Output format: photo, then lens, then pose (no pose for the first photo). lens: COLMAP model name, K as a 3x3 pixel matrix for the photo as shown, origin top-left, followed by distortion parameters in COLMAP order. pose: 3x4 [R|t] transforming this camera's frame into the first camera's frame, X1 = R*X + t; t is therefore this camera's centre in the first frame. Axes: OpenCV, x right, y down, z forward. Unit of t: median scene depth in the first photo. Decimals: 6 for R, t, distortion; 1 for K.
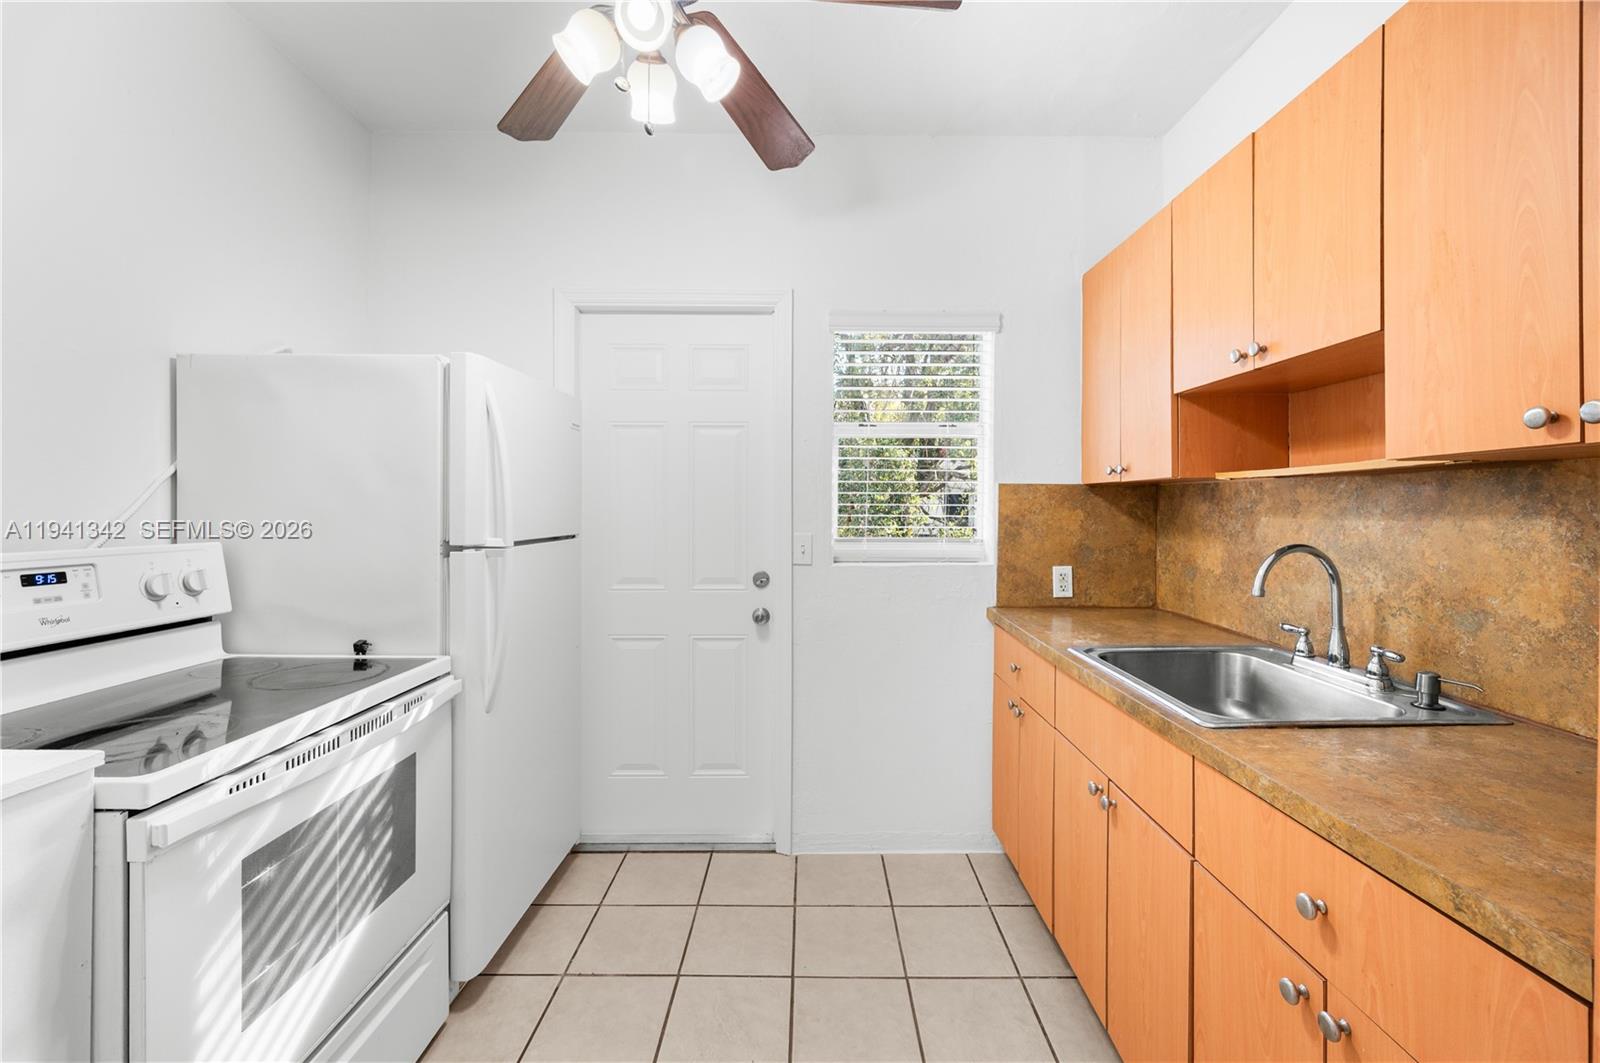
lens RADIAL K [[656.8, 0, 809.1], [0, 656.8, 520.6], [0, 0, 1]] dist [-0.003122, -0.000030]
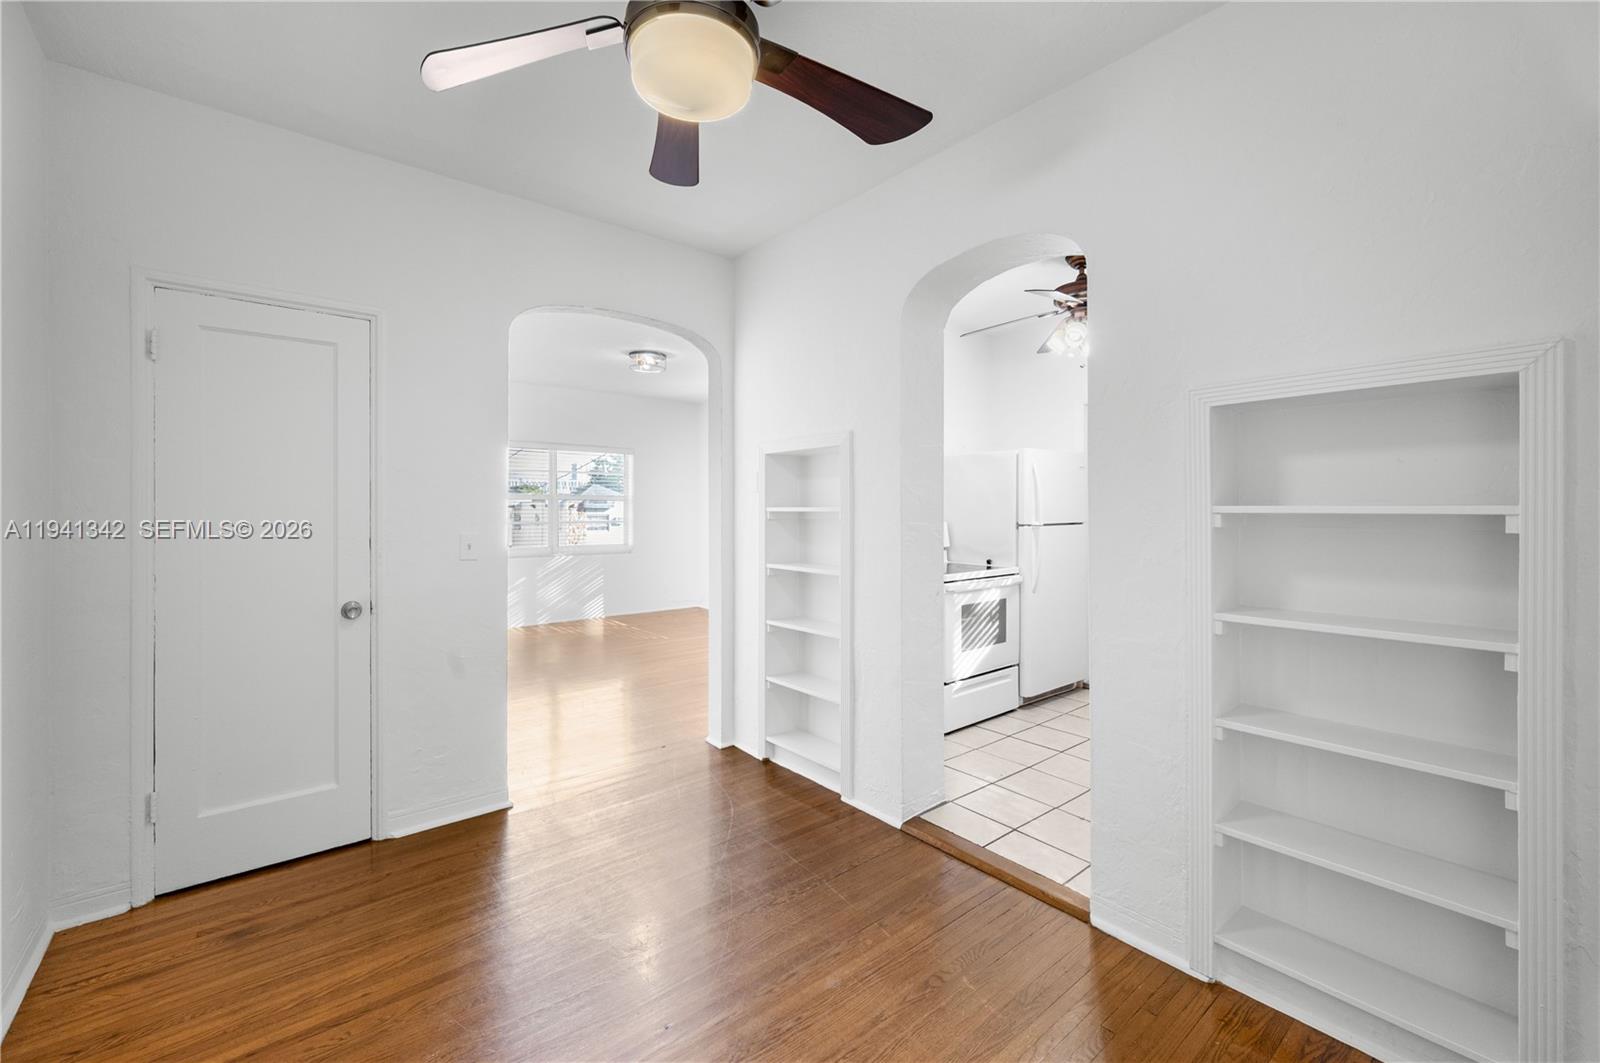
lens RADIAL K [[656.8, 0, 801.1], [0, 656.8, 519.7], [0, 0, 1]] dist [-0.003122, -0.000030]
pose [[0.650463, 0.000679, -0.759538, 0.878706], [0.002891, 0.999990, 0.003370, 0.009103], [0.759533, -0.004388, 0.650454, -1.362911]]
